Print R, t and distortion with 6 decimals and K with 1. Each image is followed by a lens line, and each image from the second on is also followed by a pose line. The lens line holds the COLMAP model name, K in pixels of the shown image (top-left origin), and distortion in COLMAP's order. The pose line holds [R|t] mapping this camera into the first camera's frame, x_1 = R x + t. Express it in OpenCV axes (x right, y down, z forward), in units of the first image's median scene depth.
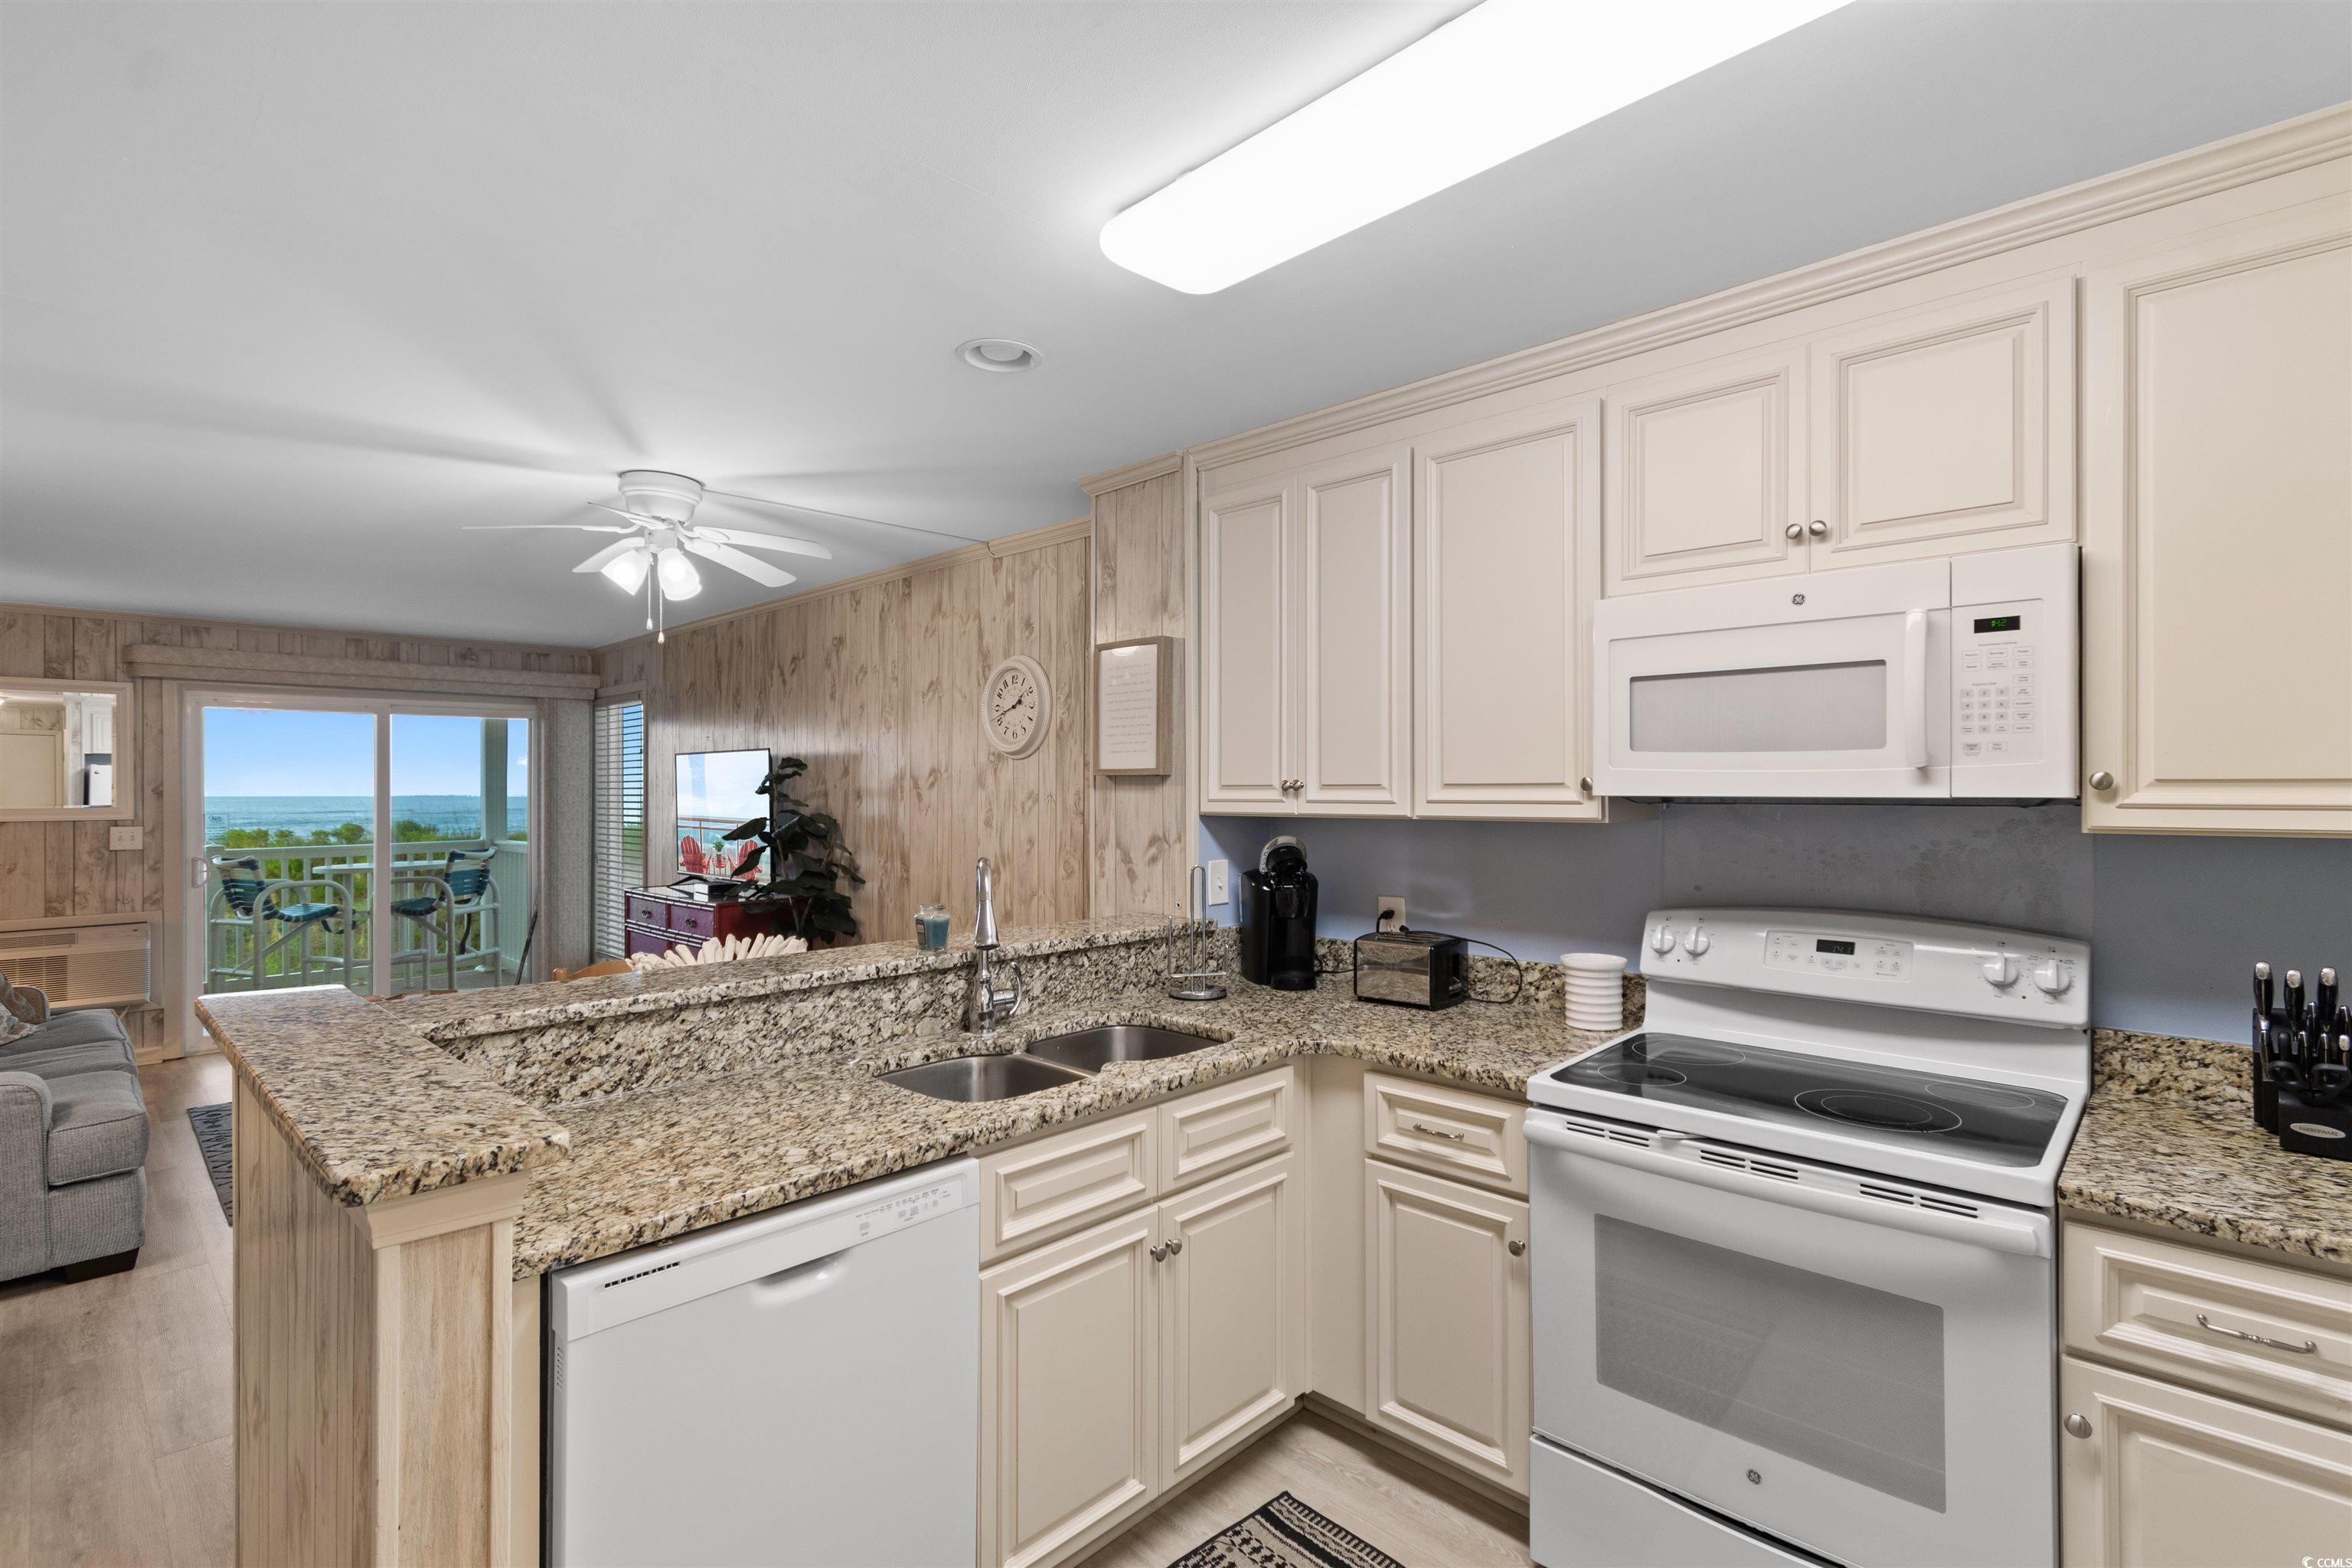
lens RADIAL K [[1081.9, 0, 1178.9], [0, 1081.9, 786.6], [0, 0, 1]] dist [0.003691, 0.000465]
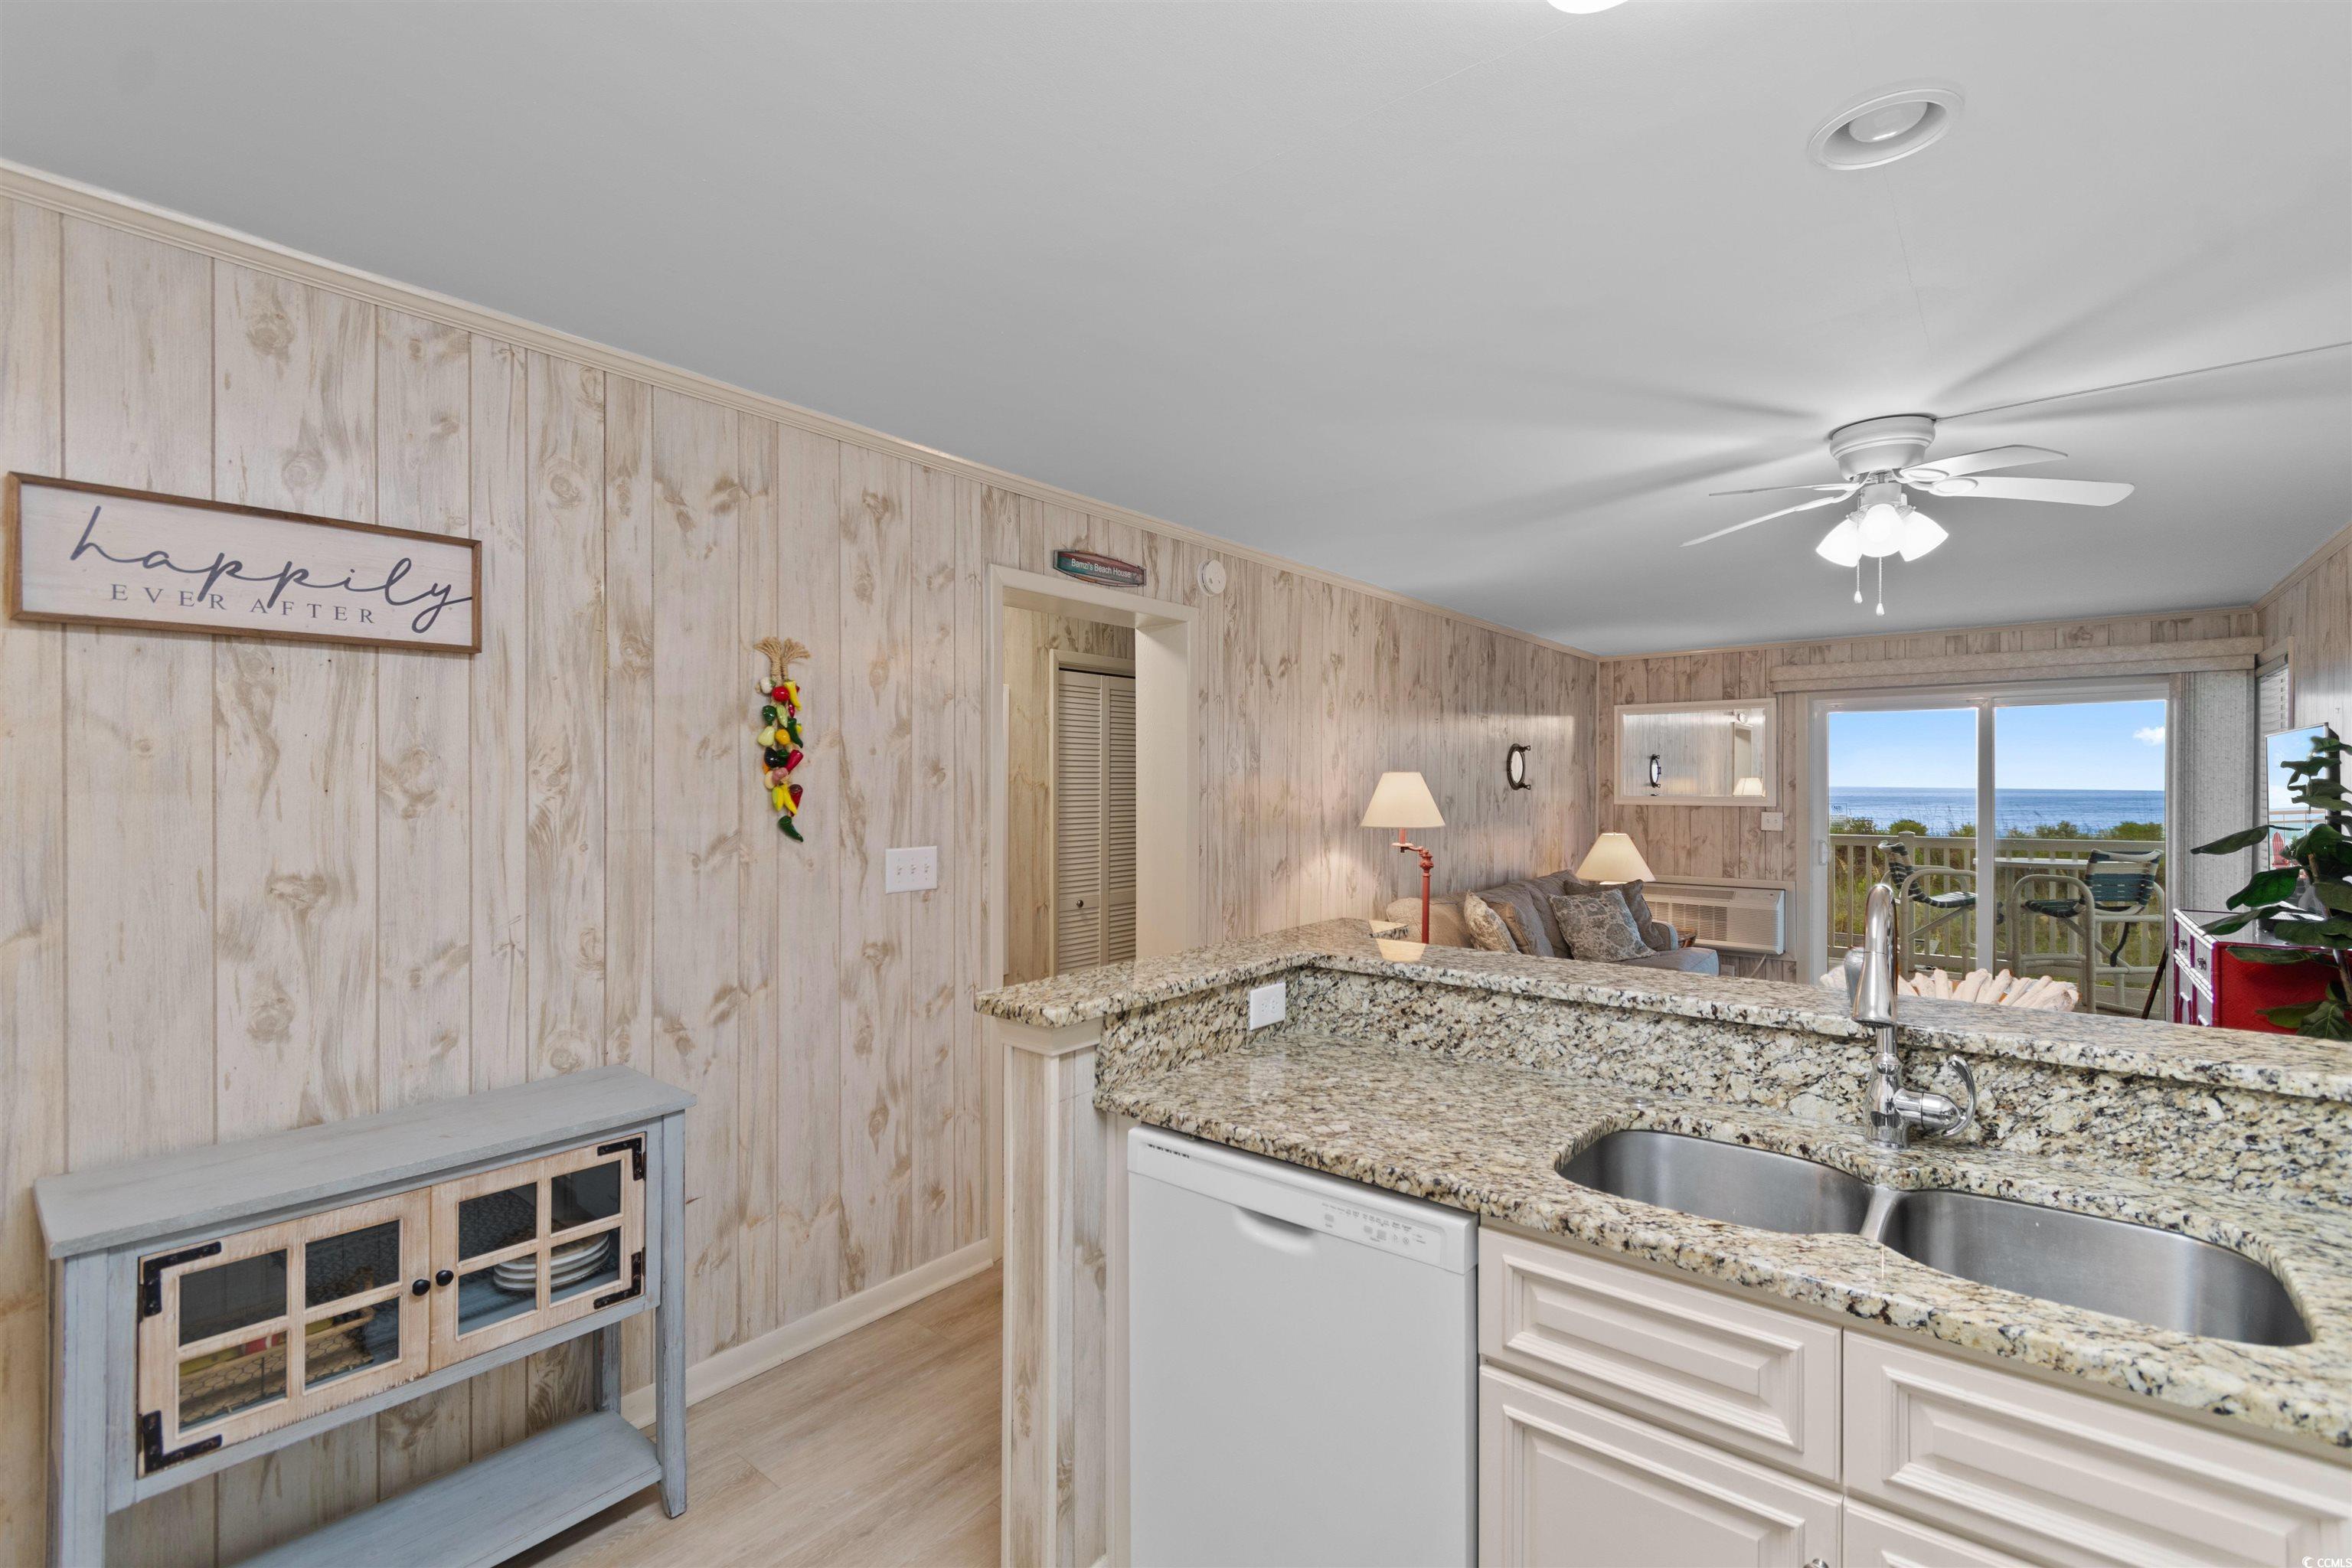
lens RADIAL K [[1038.5, 0, 1176.0], [0, 1038.5, 784.0], [0, 0, 1]] dist [0.002051, -0.000063]
pose [[0.081667, 0.002708, -0.996656, 0.462696], [0.001287, 0.999995, 0.002823, -0.000225], [0.996659, -0.001514, 0.081663, 0.546480]]
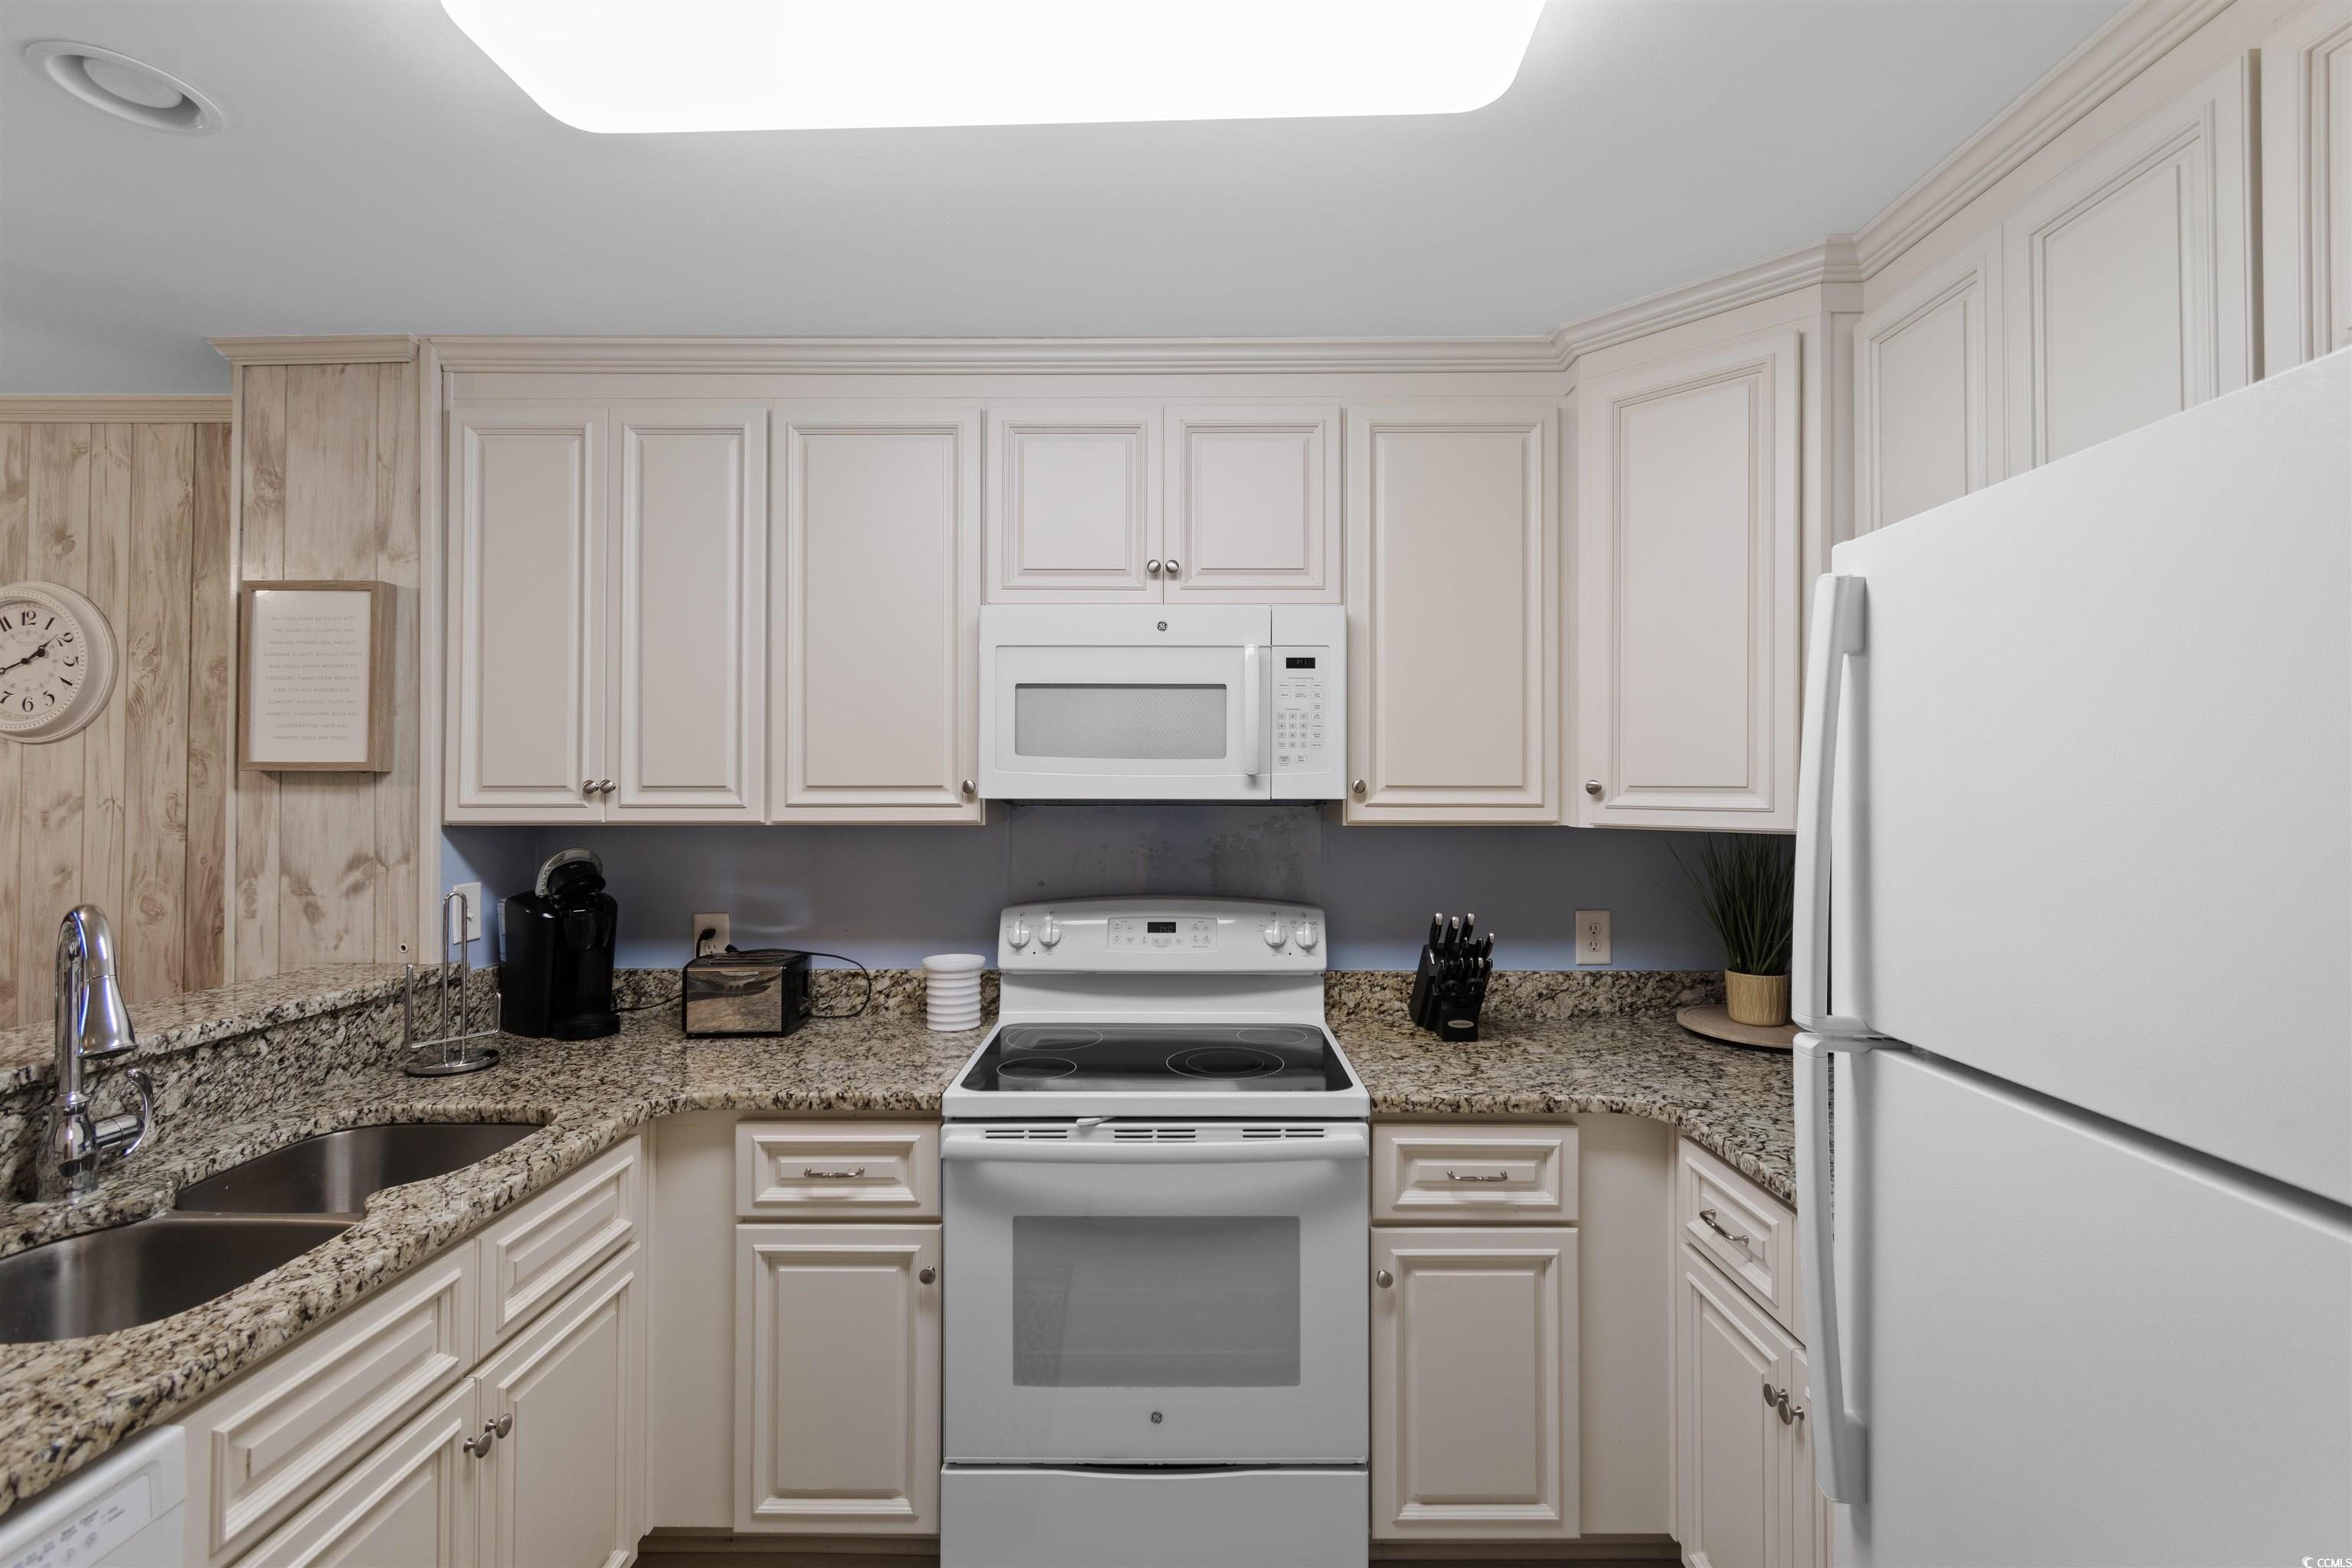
lens RADIAL K [[1029.2, 0, 1177.8], [0, 1029.2, 778.2], [0, 0, 1]] dist [0.002590, -0.001046]
pose [[0.727675, 0.010188, 0.685846, -0.137906], [-0.003370, 0.999931, -0.011278, -0.000234], [-0.685914, 0.005895, 0.727659, 0.172702]]
